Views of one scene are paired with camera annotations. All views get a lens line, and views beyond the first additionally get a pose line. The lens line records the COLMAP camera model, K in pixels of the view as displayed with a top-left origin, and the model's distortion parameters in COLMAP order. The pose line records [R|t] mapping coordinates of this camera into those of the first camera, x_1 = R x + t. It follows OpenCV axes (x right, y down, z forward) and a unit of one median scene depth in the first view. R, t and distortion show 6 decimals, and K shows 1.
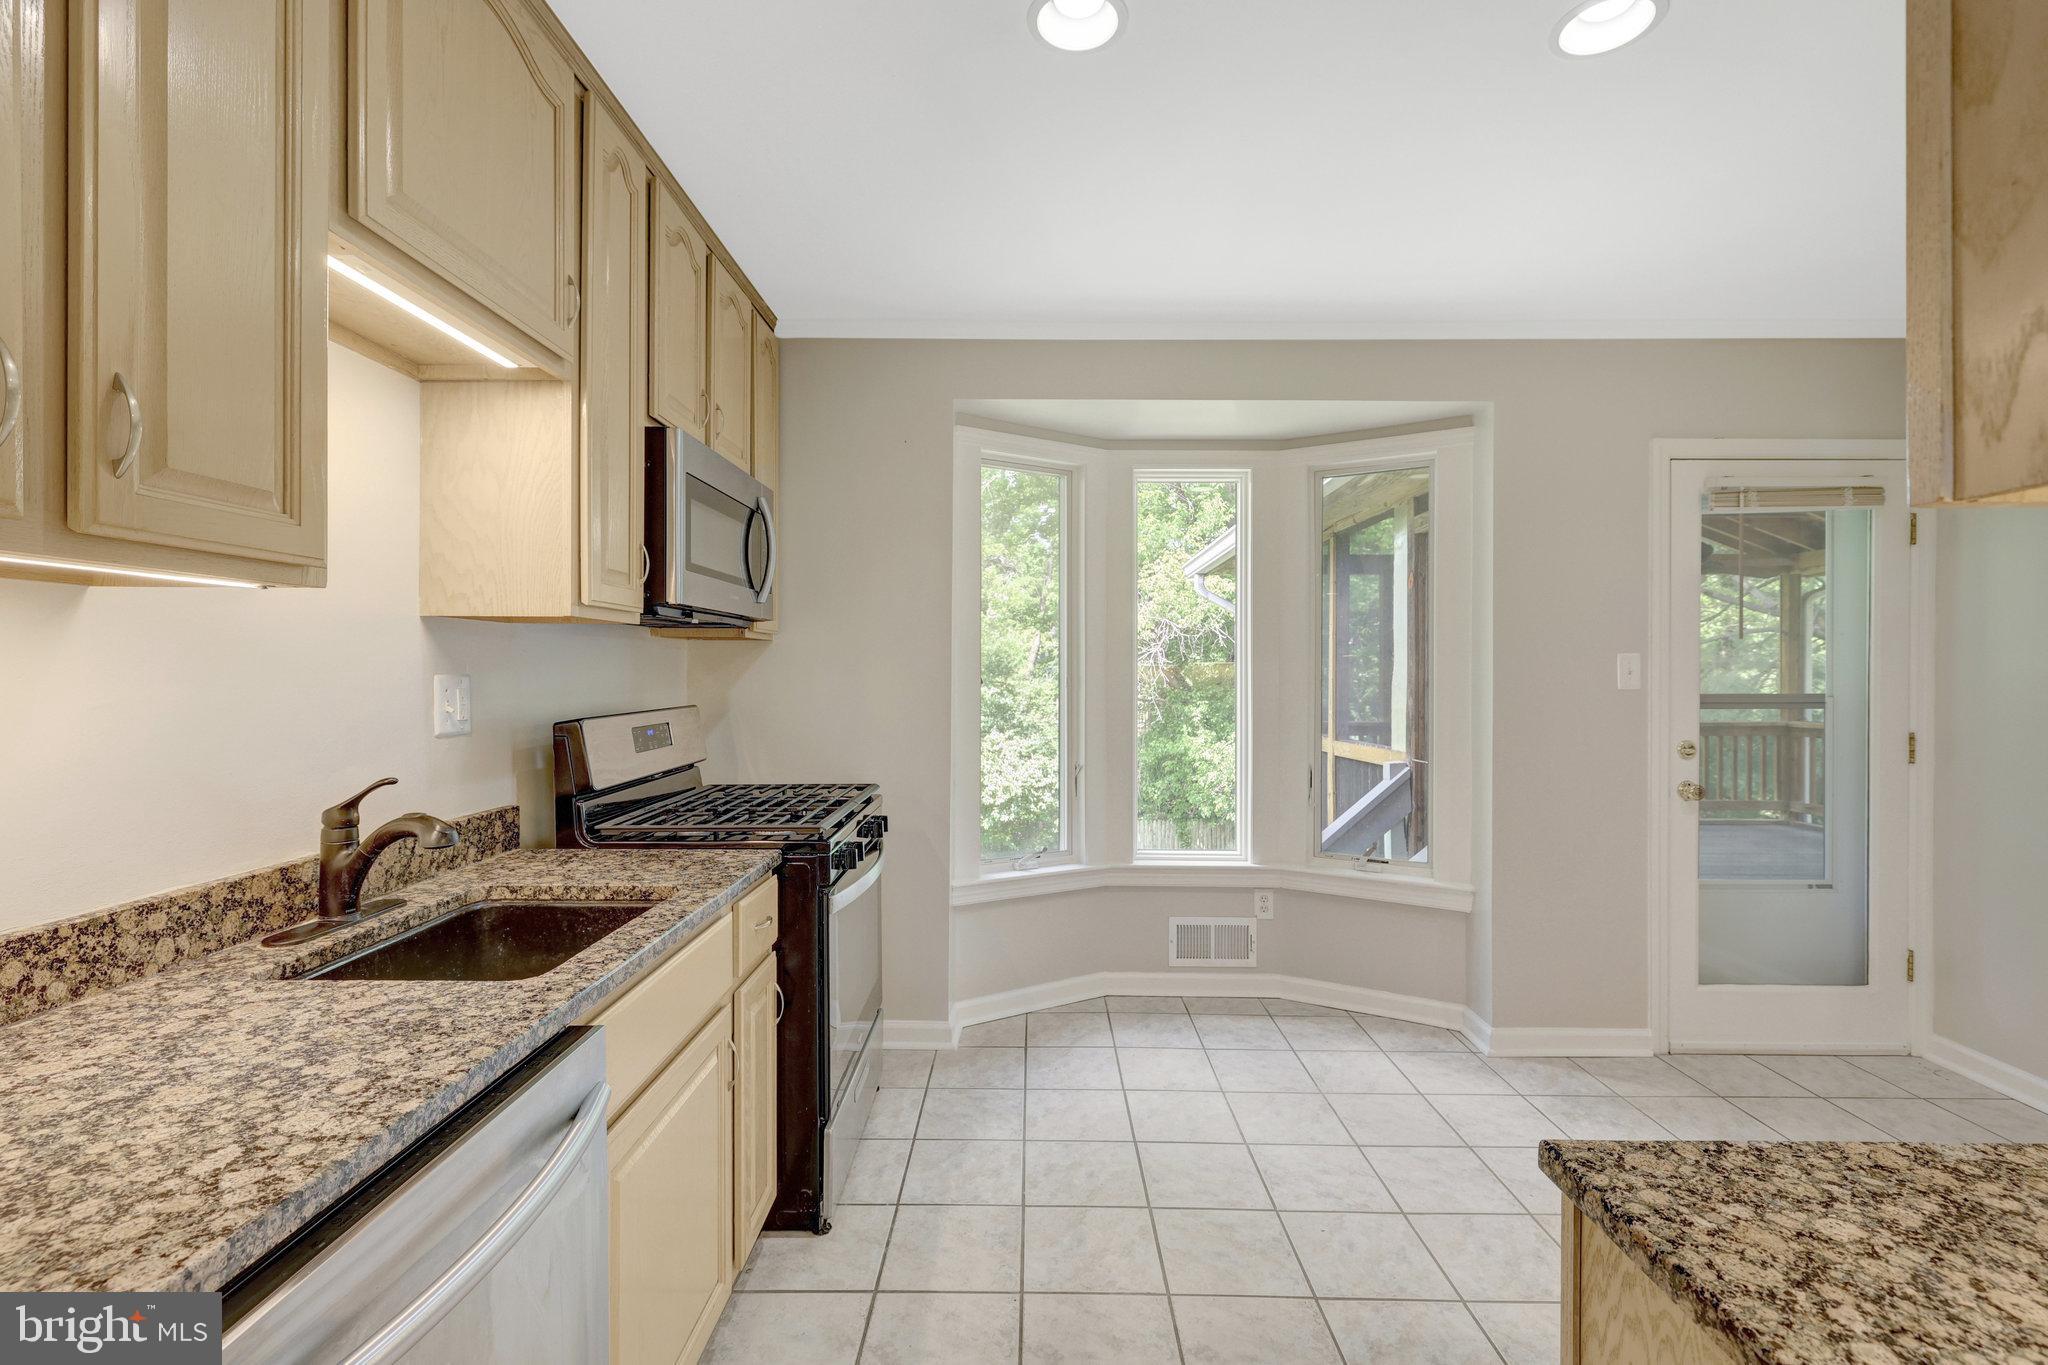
lens RADIAL K [[905.0, 0, 1023.4], [0, 905.0, 677.8], [0, 0, 1]] dist [0.001473, -0.000489]
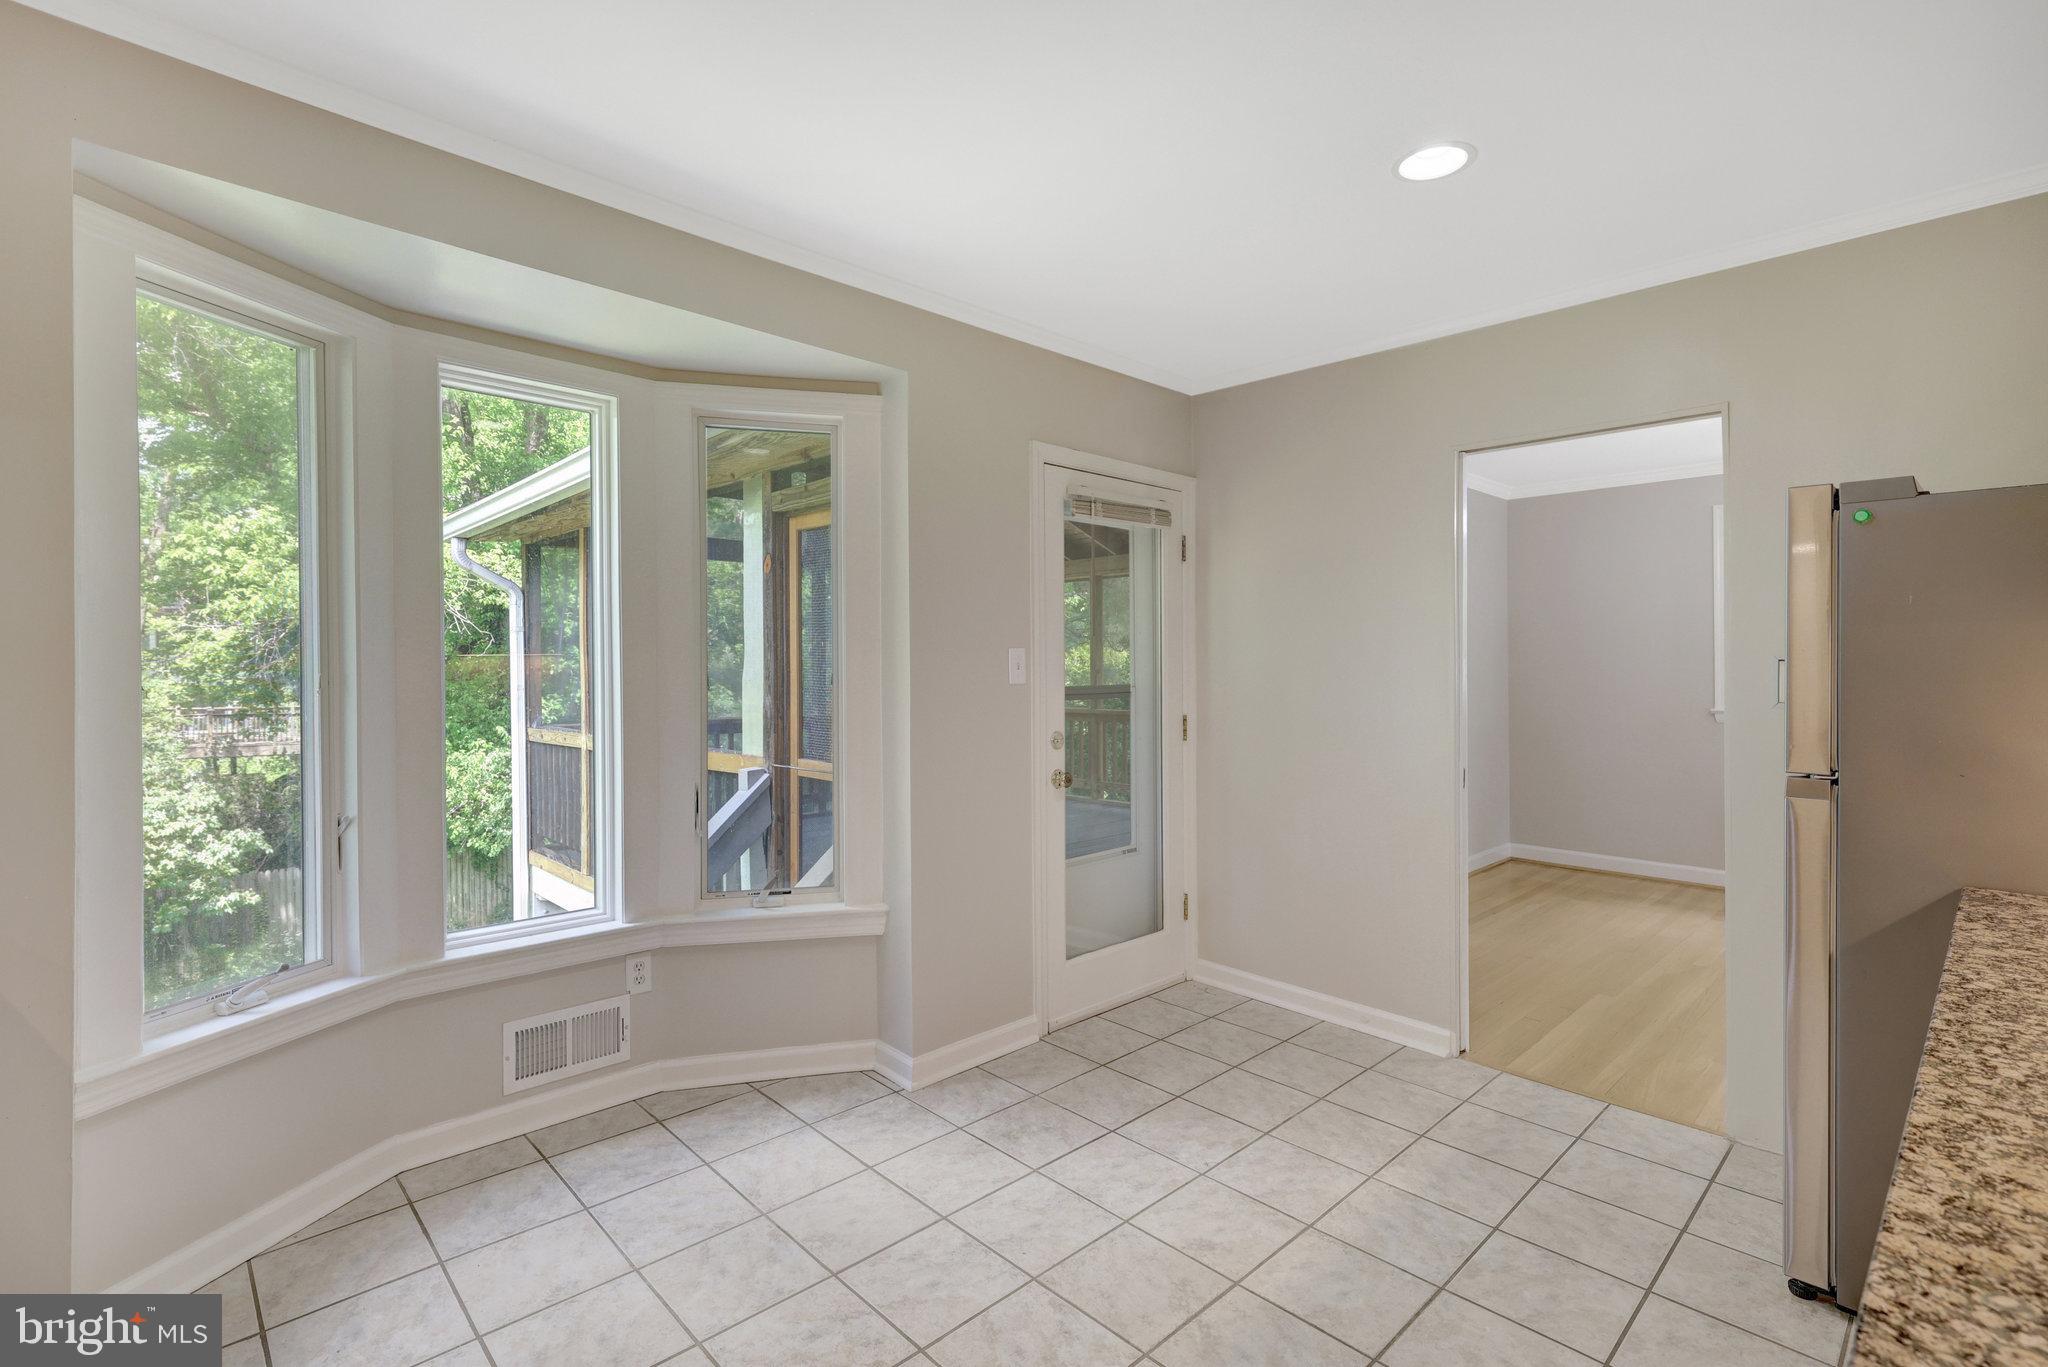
lens RADIAL K [[949.7, 0, 1024.2], [0, 949.7, 665.2], [0, 0, 1]] dist [-0.005000, -0.000356]
pose [[0.715913, -0.001073, 0.698189, -0.064554], [0.005137, 0.999980, -0.003731, -0.003684], [-0.698171, 0.006258, 0.715904, 0.230246]]
